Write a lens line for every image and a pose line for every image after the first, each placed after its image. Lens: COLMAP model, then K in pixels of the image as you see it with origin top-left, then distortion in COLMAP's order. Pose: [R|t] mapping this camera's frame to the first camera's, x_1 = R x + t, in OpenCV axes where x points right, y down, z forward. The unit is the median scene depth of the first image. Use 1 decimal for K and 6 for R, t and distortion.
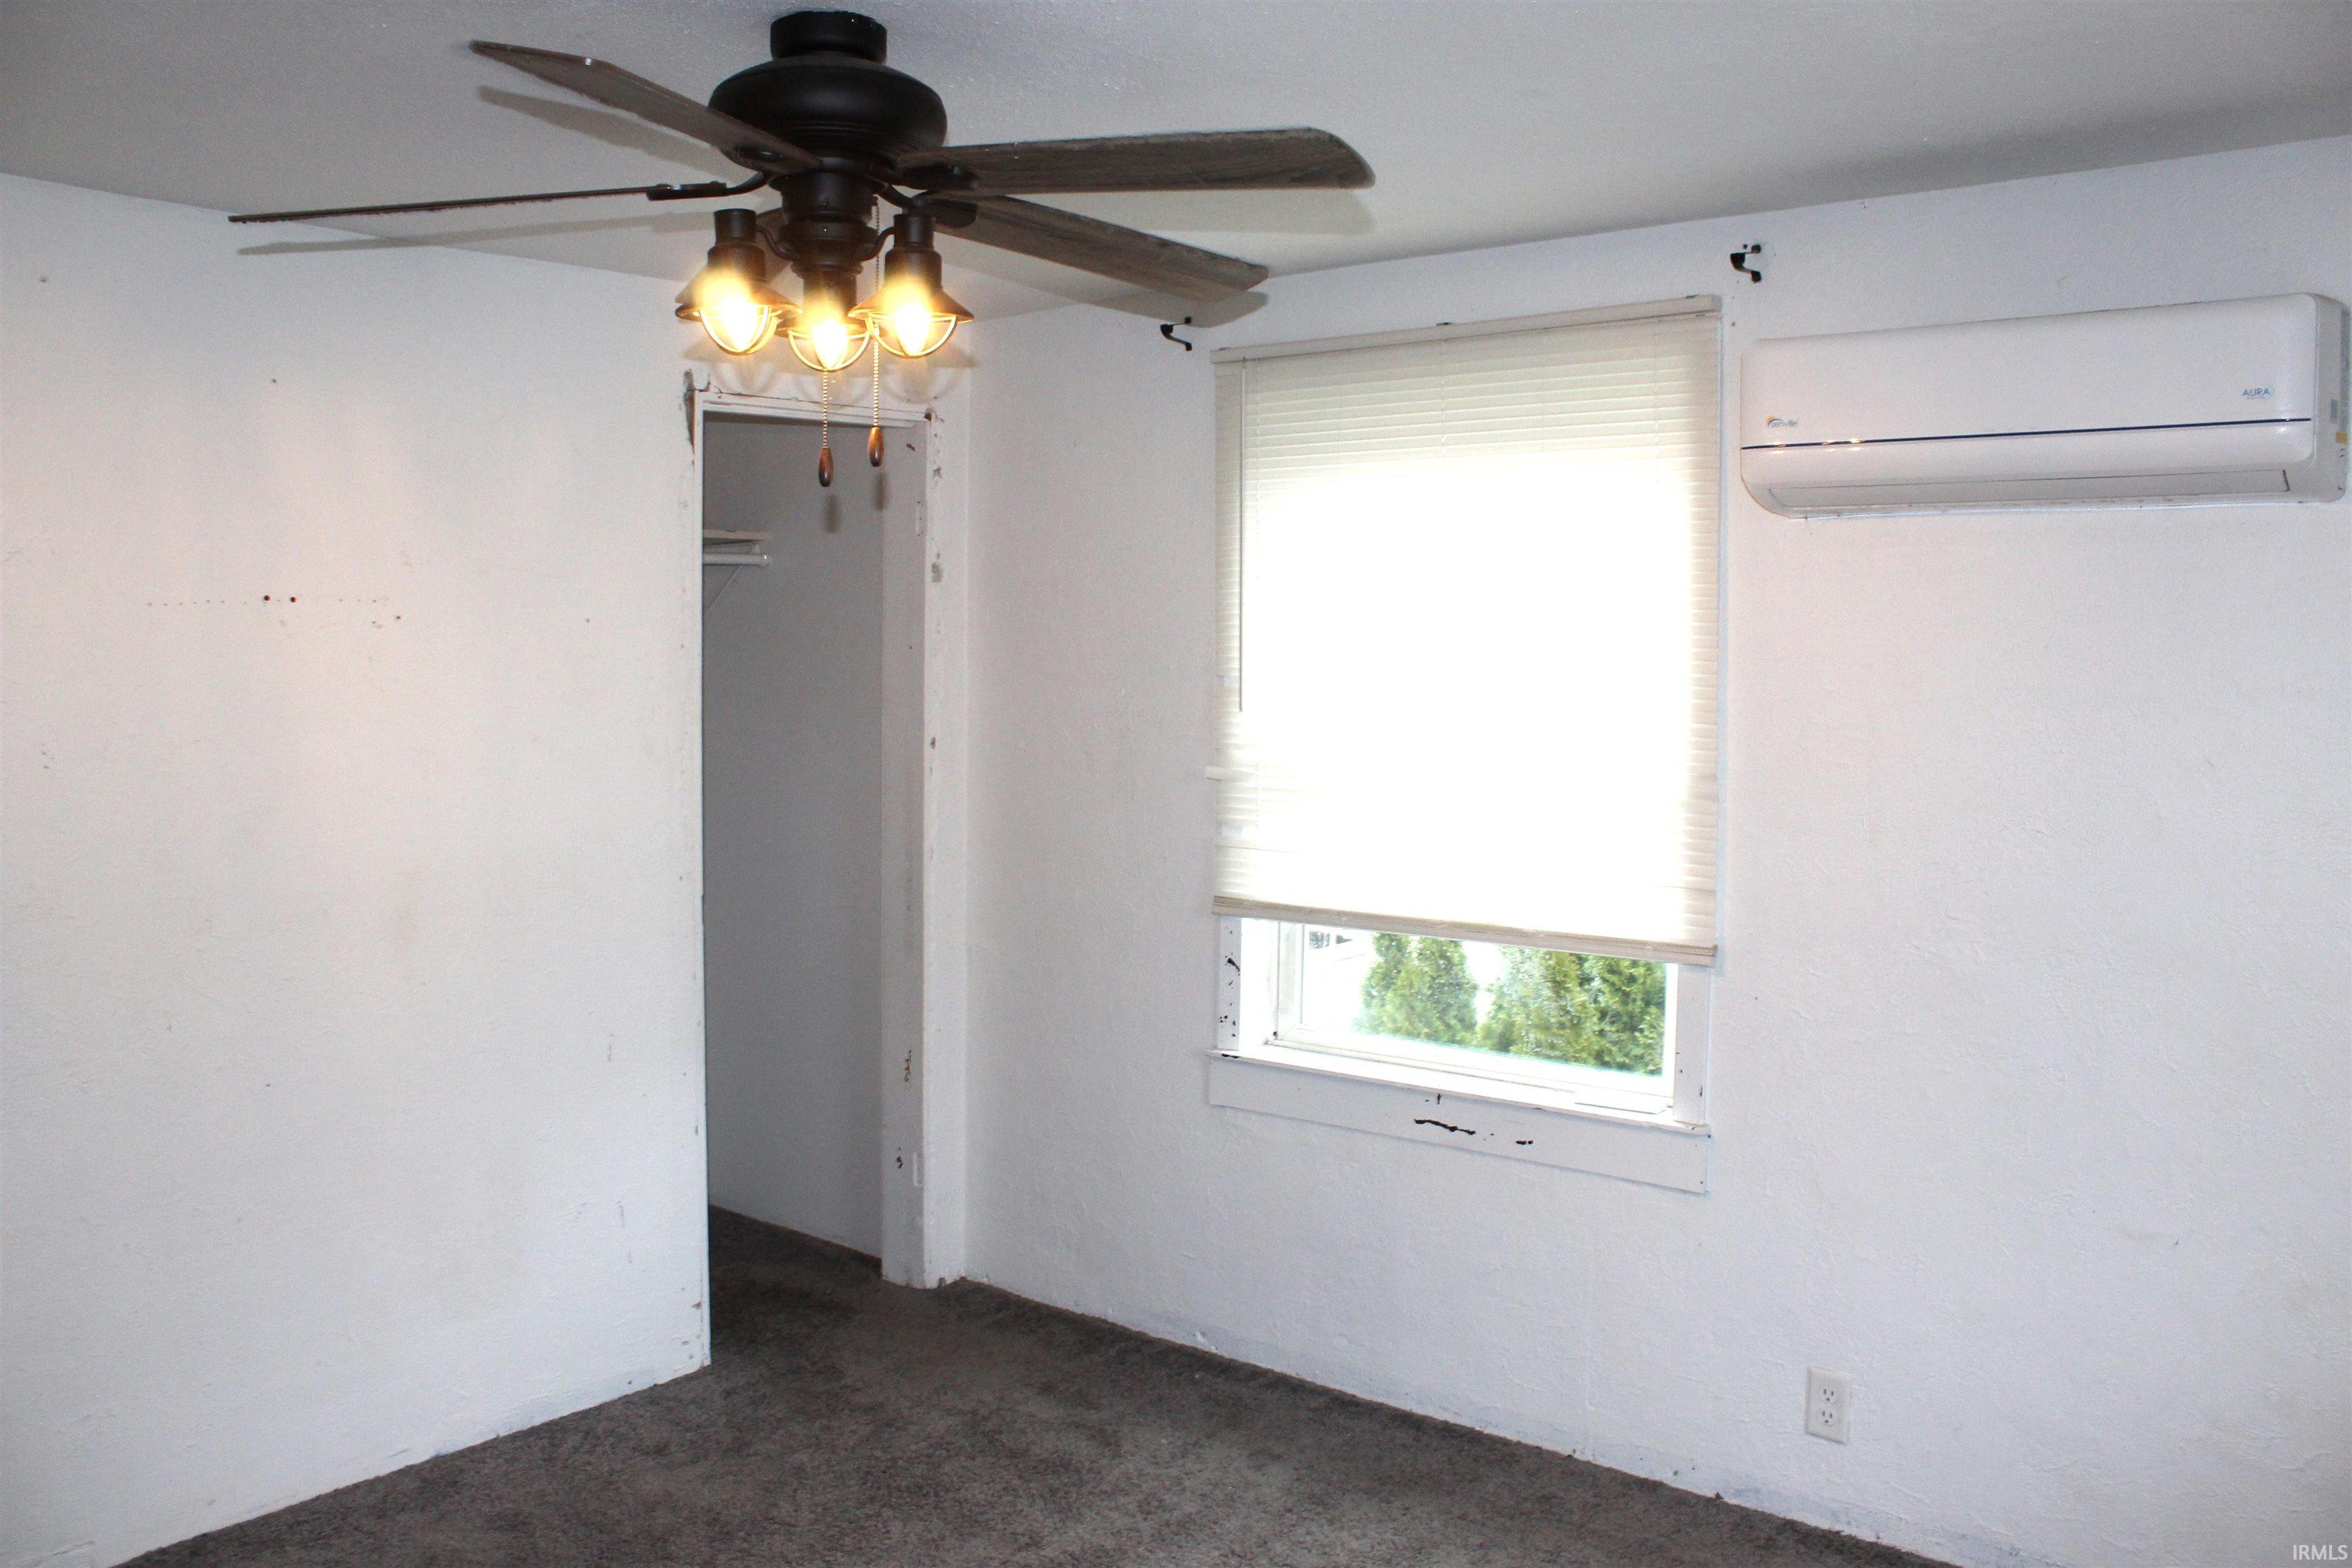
lens RADIAL K [[1965.4, 0, 1173.3], [0, 1965.4, 787.6], [0, 0, 1]] dist [-0.163778, 0.144324]
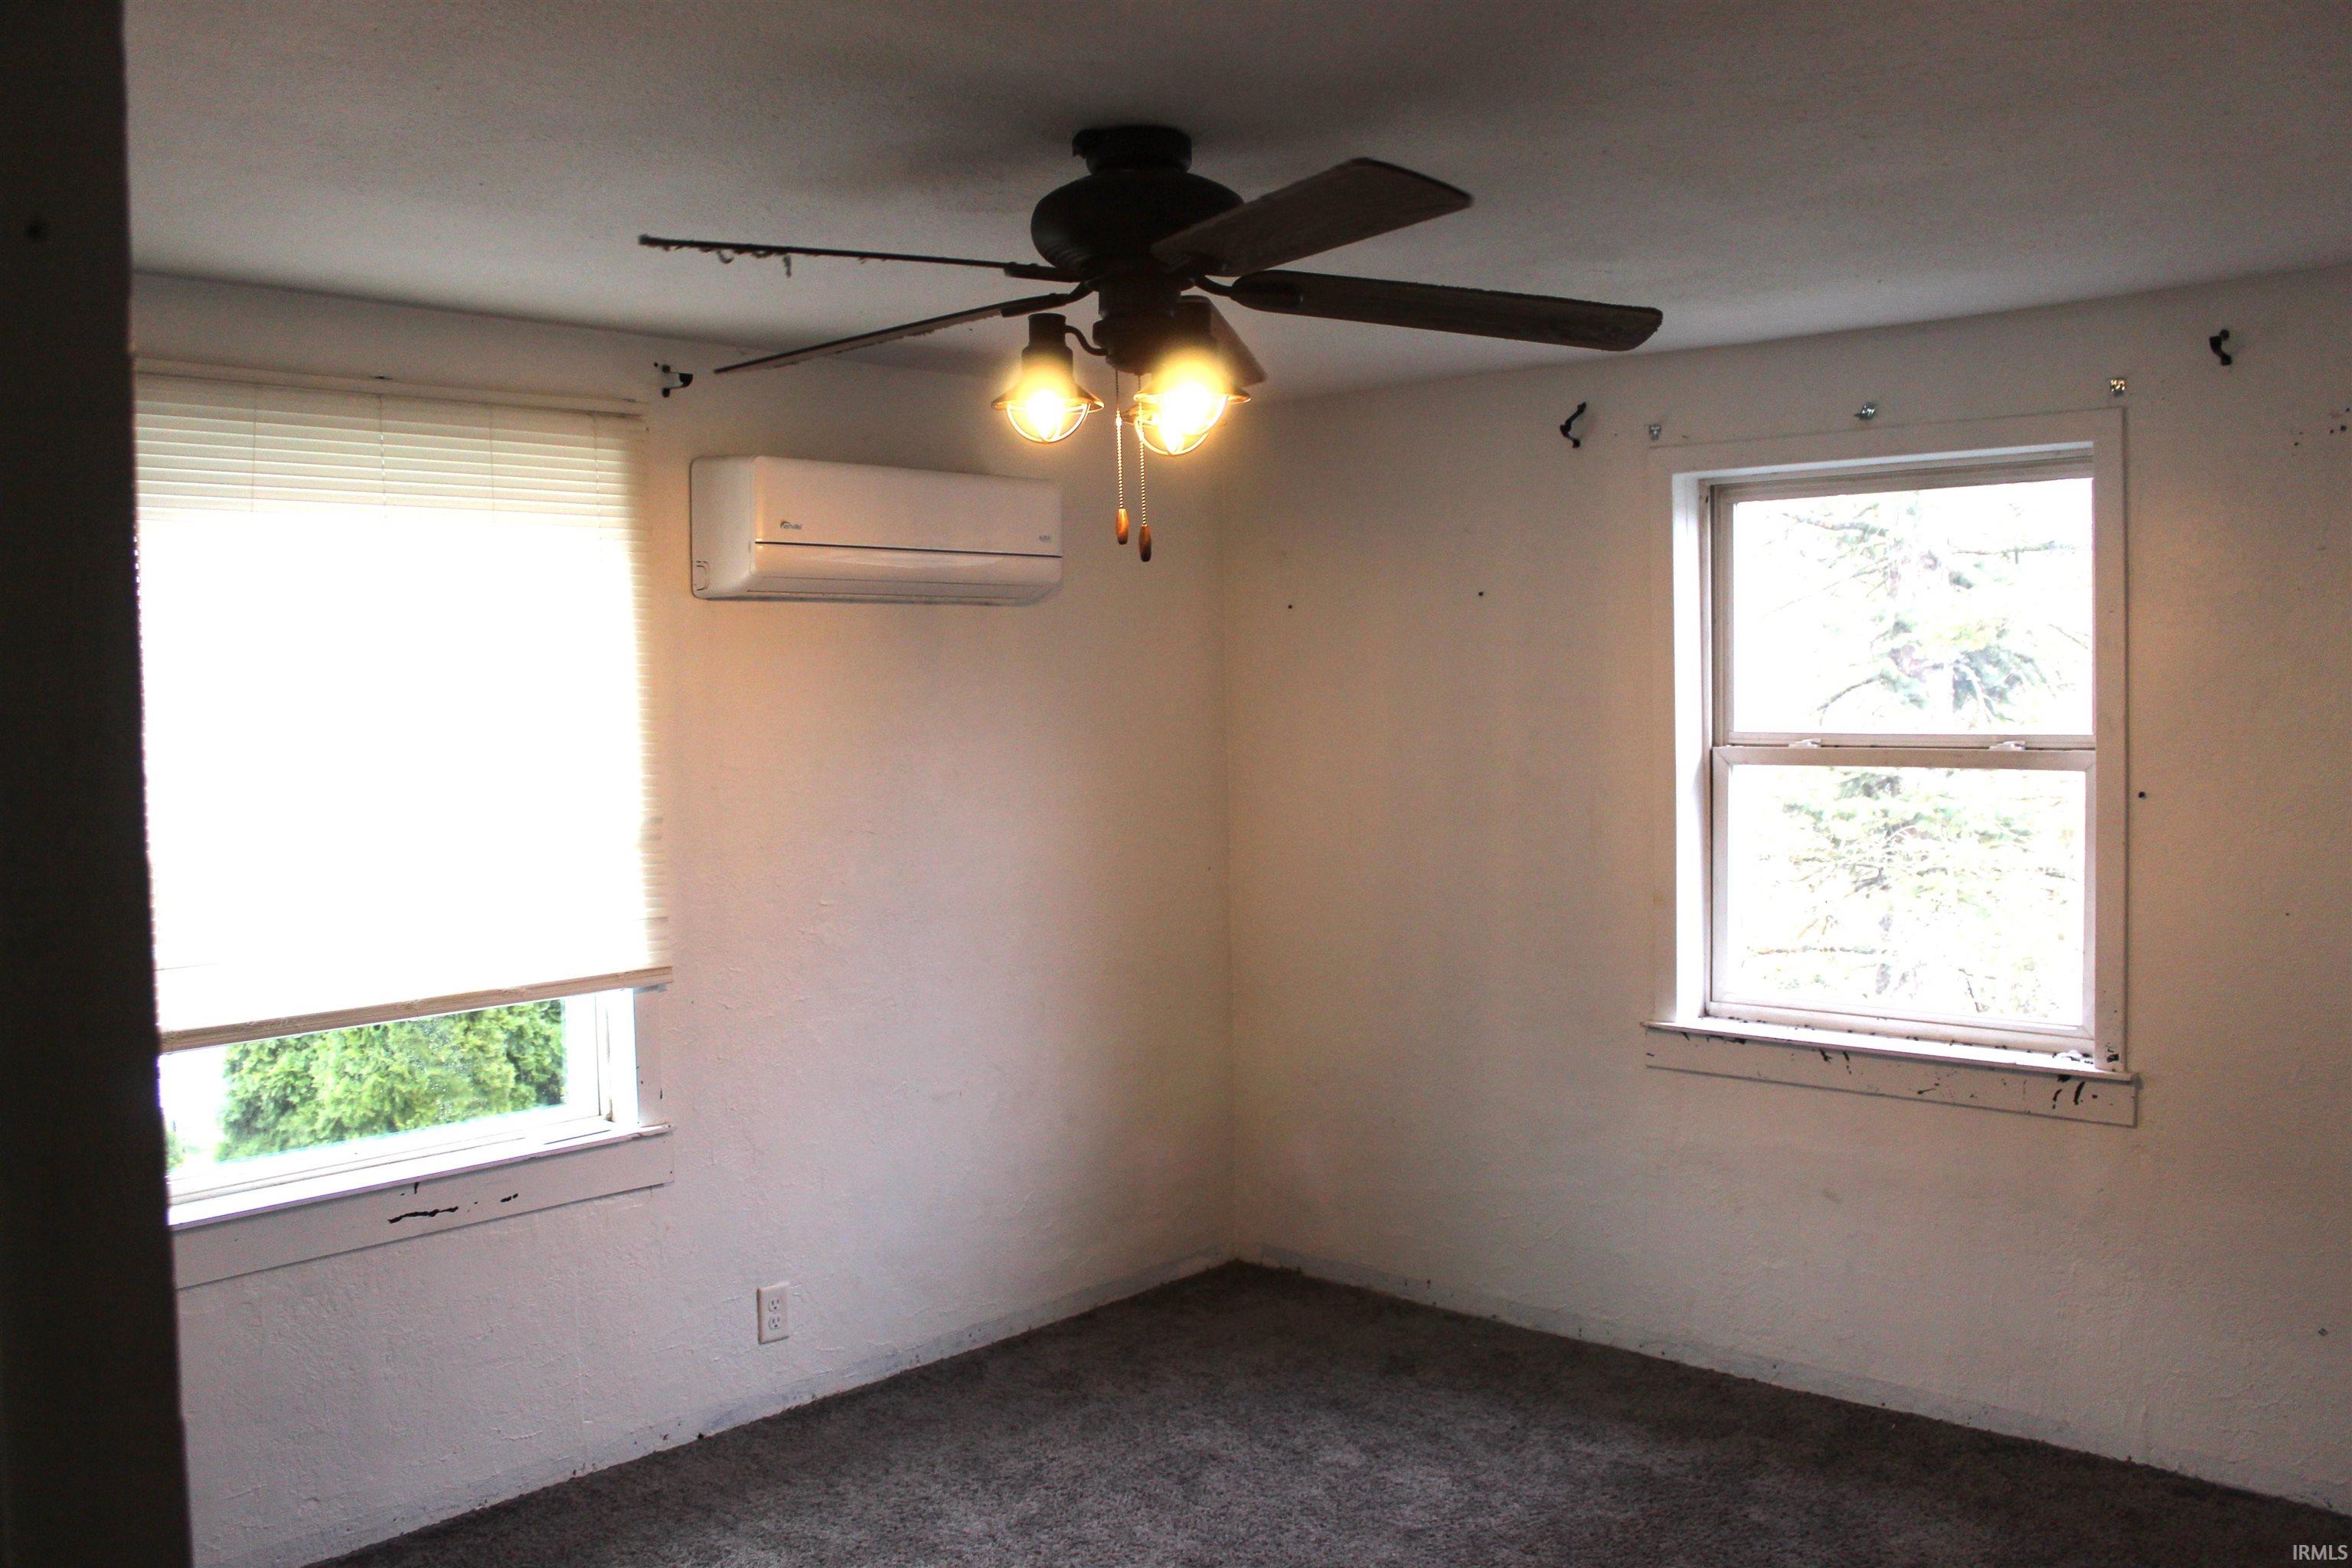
lens RADIAL K [[1965.4, 0, 1173.6], [0, 1965.4, 778.4], [0, 0, 1]] dist [-0.163778, 0.144324]
pose [[0.044420, -0.053408, 0.997584, -0.846390], [0.085388, 0.995119, 0.049474, -0.059651], [-0.995357, 0.082984, 0.048763, 0.626788]]
